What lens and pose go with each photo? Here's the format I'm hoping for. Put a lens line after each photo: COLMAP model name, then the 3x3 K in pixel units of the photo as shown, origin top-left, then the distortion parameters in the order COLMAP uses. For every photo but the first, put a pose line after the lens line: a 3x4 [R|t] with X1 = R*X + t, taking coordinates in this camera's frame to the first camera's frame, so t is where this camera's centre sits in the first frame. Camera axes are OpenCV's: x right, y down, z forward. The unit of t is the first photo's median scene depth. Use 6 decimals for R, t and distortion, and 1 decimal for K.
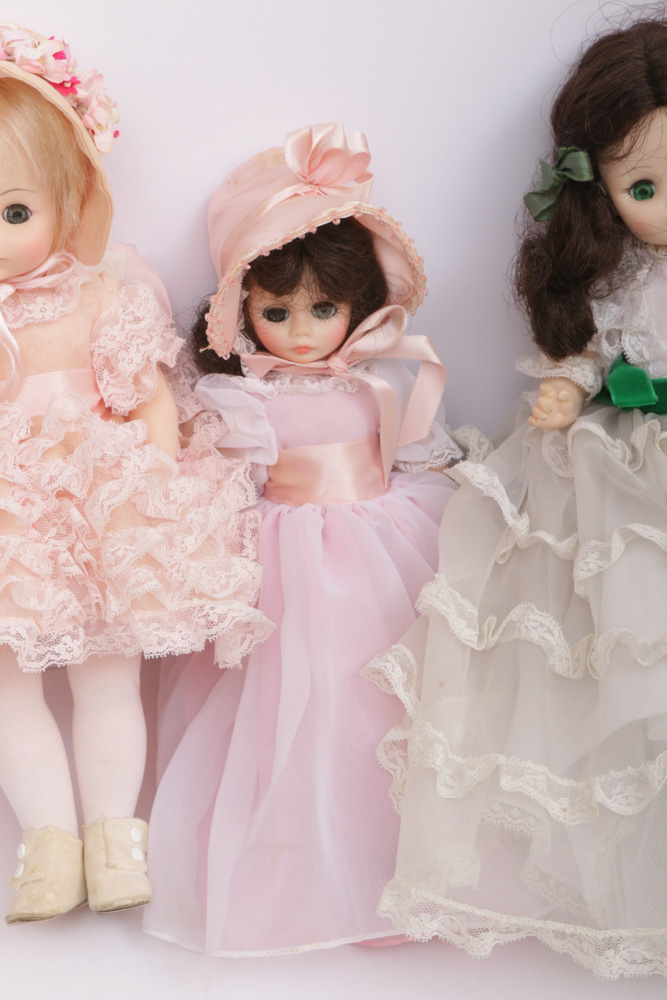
lens RADIAL K [[2348.4, 0, 333.5], [0, 2348.4, 500.0], [0, 0, 1]] dist [0.067796, 0.229803]
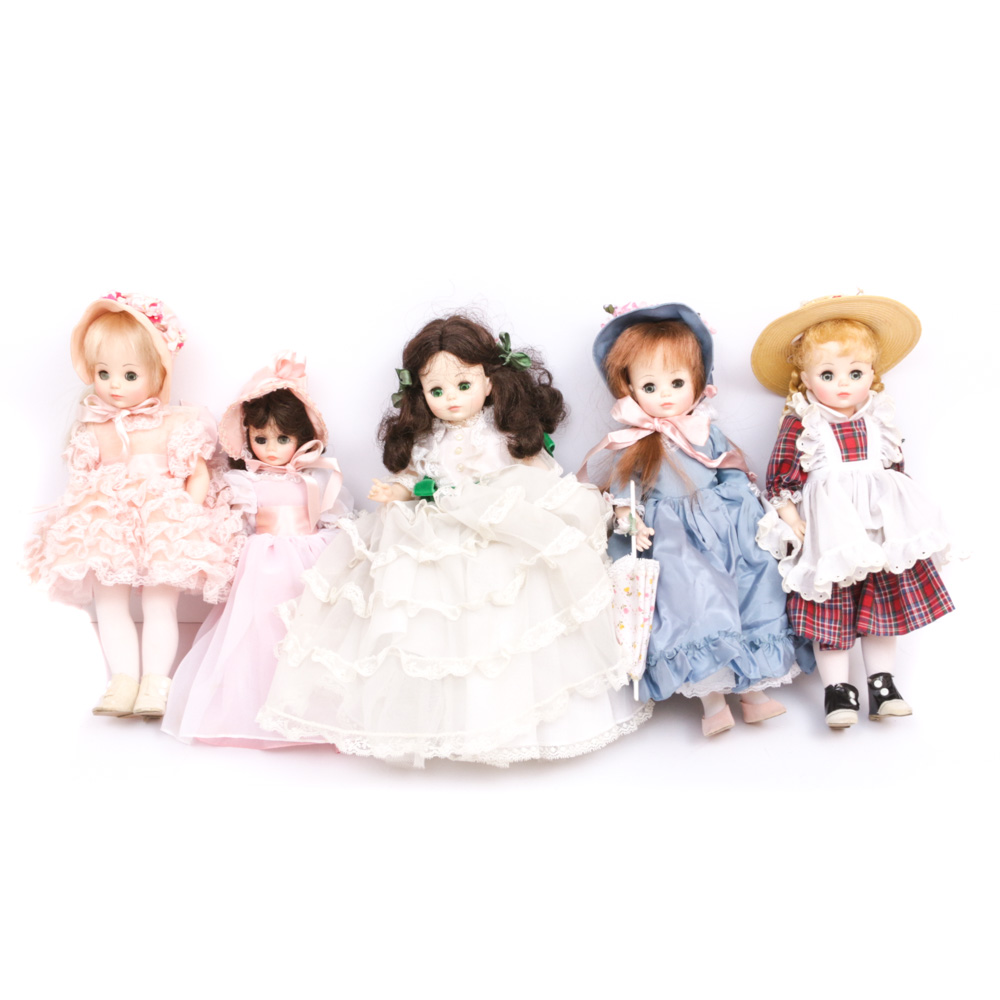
lens RADIAL K [[1573.1, 0, 465.6], [0, 1573.1, 498.7], [0, 0, 1]] dist [-0.130684, -0.044165]
pose [[0.984401, 0.076430, -0.158470, 0.386669], [-0.101467, 0.982457, -0.156466, 0.174503], [0.143731, 0.170105, 0.974887, -0.321646]]
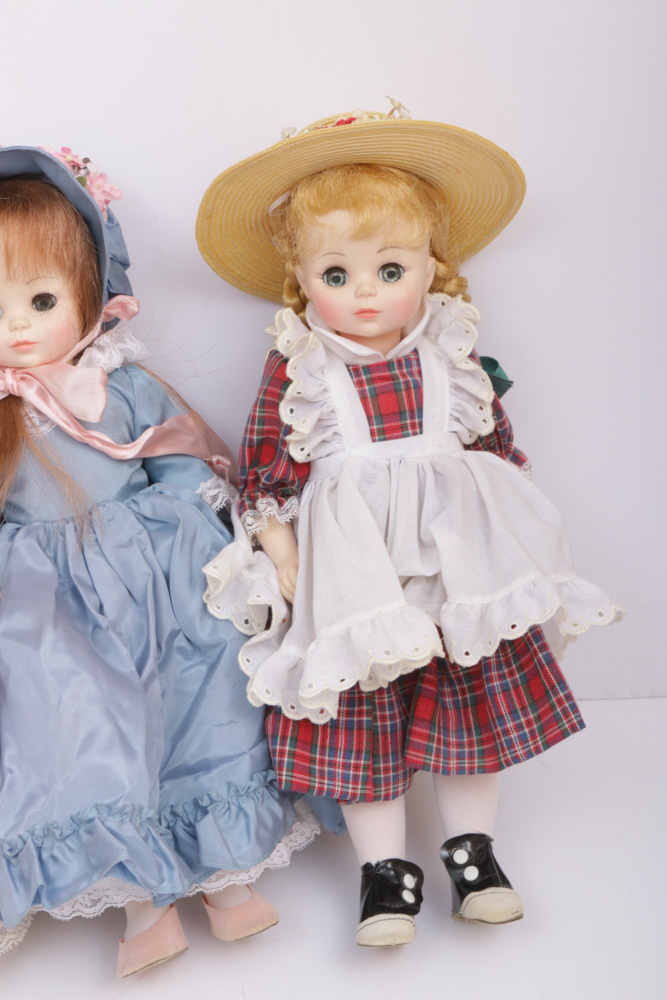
lens RADIAL K [[2348.4, 0, 333.5], [0, 2348.4, 500.0], [0, 0, 1]] dist [0.067796, 0.229803]
pose [[0.992697, 0.051770, -0.108965, 0.595486], [-0.059720, 0.995686, -0.071009, -0.003824], [0.104819, 0.076997, 0.991506, 0.001122]]
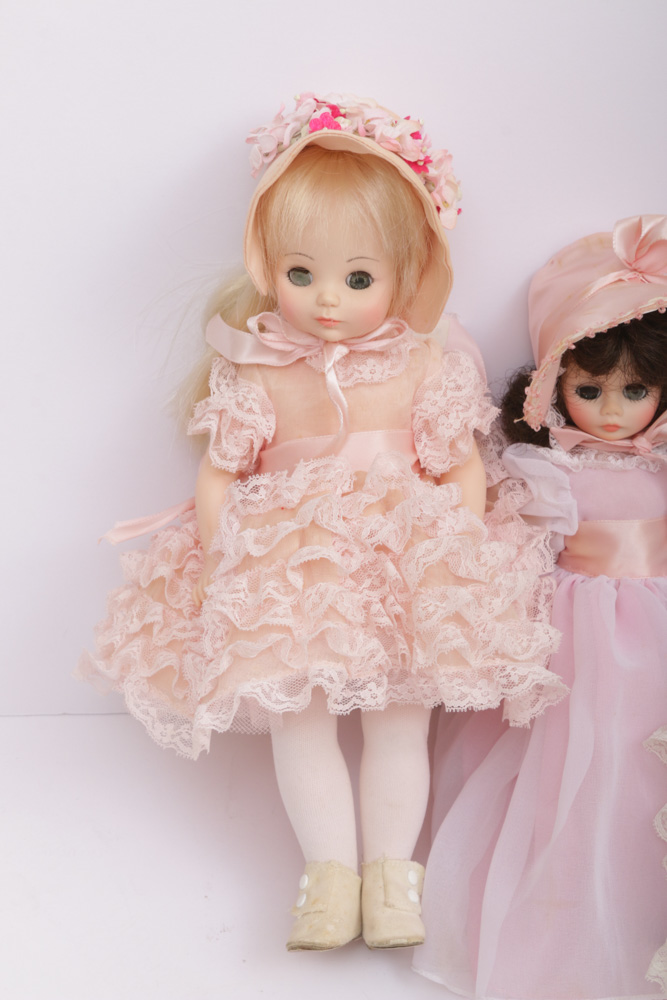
lens RADIAL K [[2348.4, 0, 333.5], [0, 2348.4, 500.0], [0, 0, 1]] dist [0.067796, 0.229803]
pose [[0.993389, 0.084780, -0.077403, -0.053645], [-0.086158, 0.996174, -0.014627, -0.006443], [0.075867, 0.021199, 0.996893, -0.048929]]
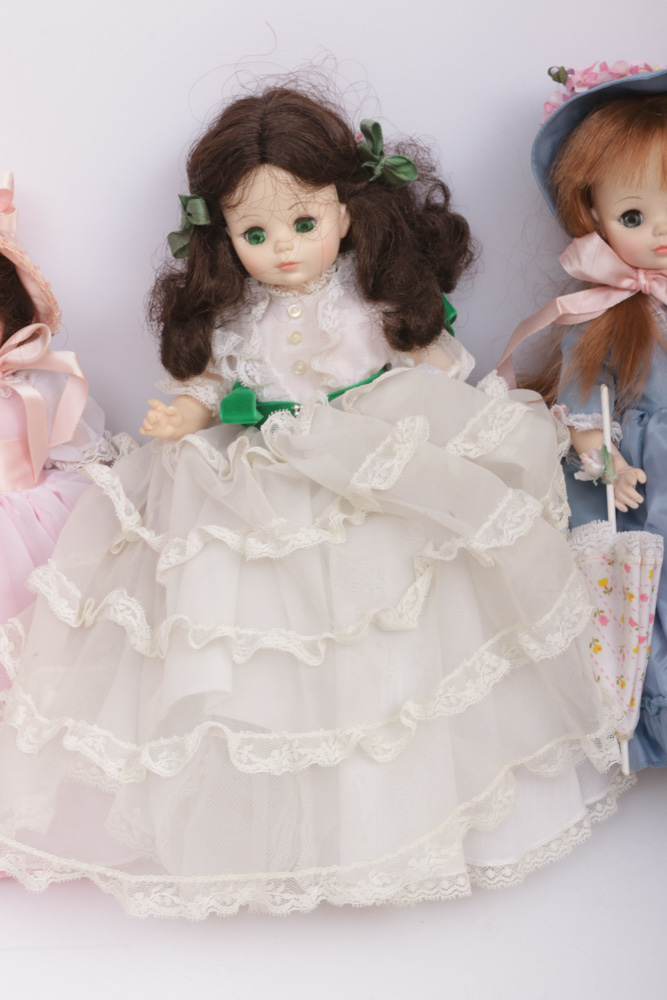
lens RADIAL K [[2113.1, 0, 333.5], [0, 2113.1, 500.0], [0, 0, 1]] dist [0.033461, 0.022745]
pose [[0.996656, 0.061576, -0.053721, 0.236424], [-0.061717, 0.998093, -0.000970, -0.004758], [0.053559, 0.004282, 0.998555, -0.024272]]
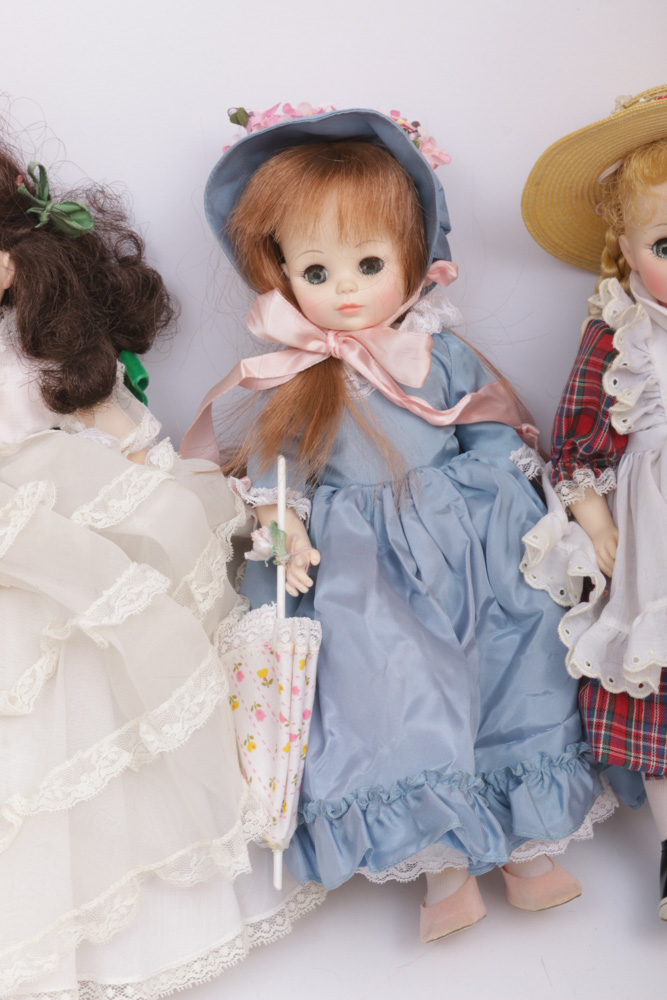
lens RADIAL K [[2348.4, 0, 333.5], [0, 2348.4, 500.0], [0, 0, 1]] dist [0.067796, 0.229803]
pose [[0.984842, 0.086824, -0.150162, 0.496329], [-0.095100, 0.994270, -0.048828, -0.002003], [0.145062, 0.062368, 0.987455, -0.008531]]
